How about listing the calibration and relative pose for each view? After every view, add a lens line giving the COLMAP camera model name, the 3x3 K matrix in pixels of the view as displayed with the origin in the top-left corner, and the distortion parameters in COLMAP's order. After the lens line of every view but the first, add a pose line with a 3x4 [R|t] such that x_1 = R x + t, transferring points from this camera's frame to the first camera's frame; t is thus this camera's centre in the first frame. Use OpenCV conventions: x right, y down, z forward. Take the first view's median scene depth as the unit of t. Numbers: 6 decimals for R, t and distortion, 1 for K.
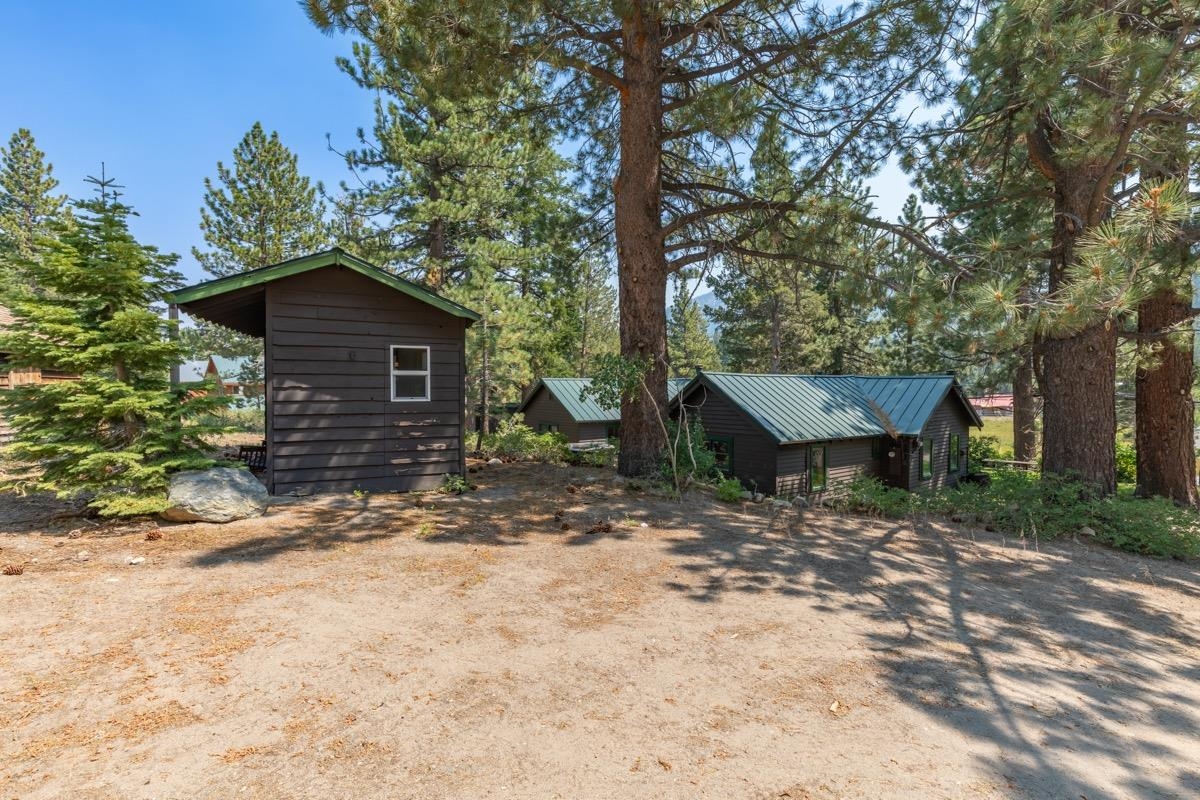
lens RADIAL K [[530.8, 0, 604.9], [0, 530.8, 400.3], [0, 0, 1]] dist [0.007061, -0.000101]
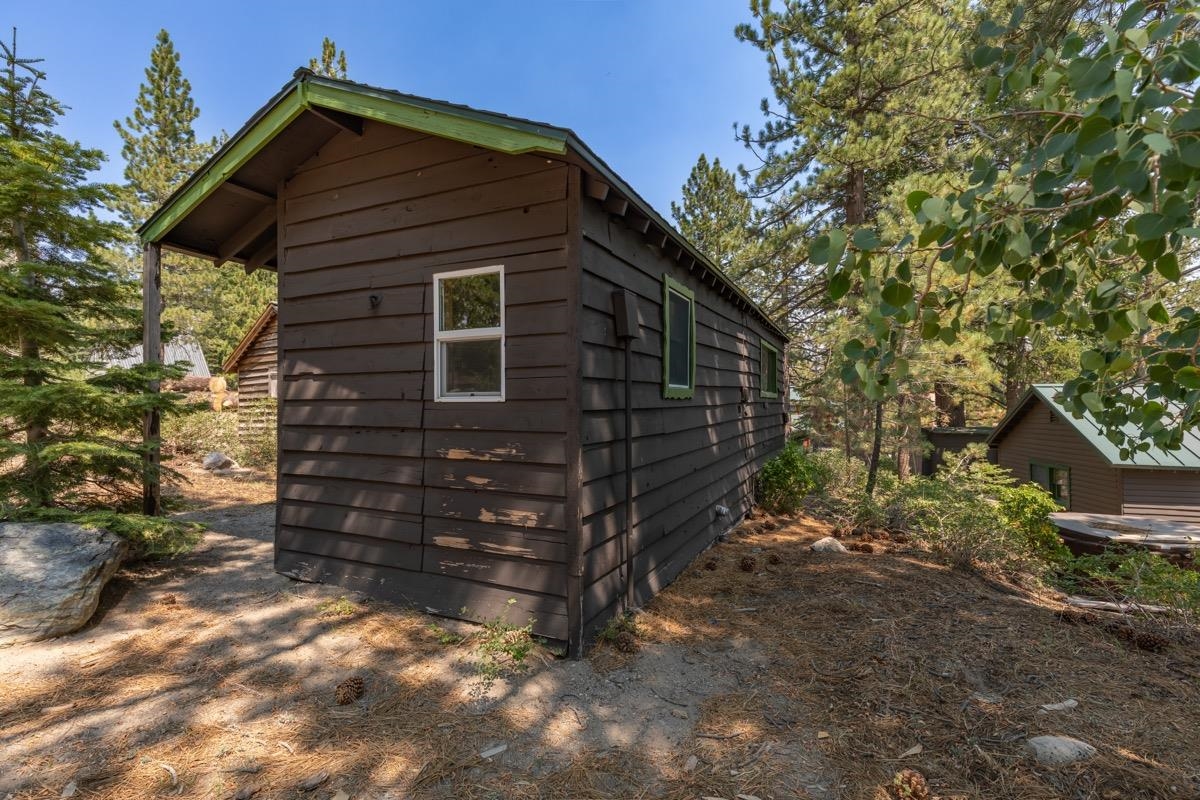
lens RADIAL K [[530.8, 0, 604.9], [0, 530.8, 400.3], [0, 0, 1]] dist [0.007061, -0.000101]
pose [[0.661306, -0.011183, -0.750033, 0.018962], [-0.020452, 0.999248, -0.032931, 0.012241], [0.749838, 0.037117, 0.660580, 0.793718]]
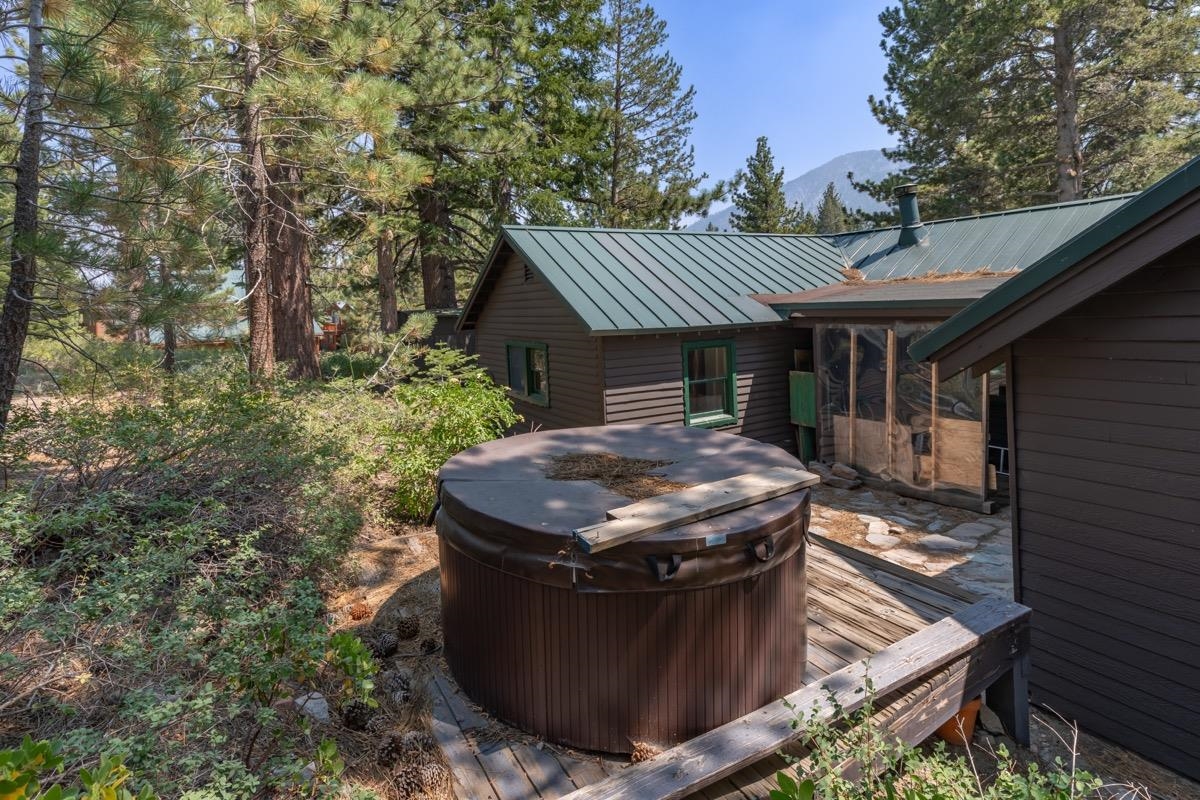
lens RADIAL K [[530.8, 0, 604.9], [0, 530.8, 400.3], [0, 0, 1]] dist [0.007061, -0.000101]
pose [[0.997245, -0.017257, -0.072140, -0.059841], [0.026997, 0.990298, 0.136311, 0.091351], [0.069088, -0.137883, 0.988036, 1.717619]]
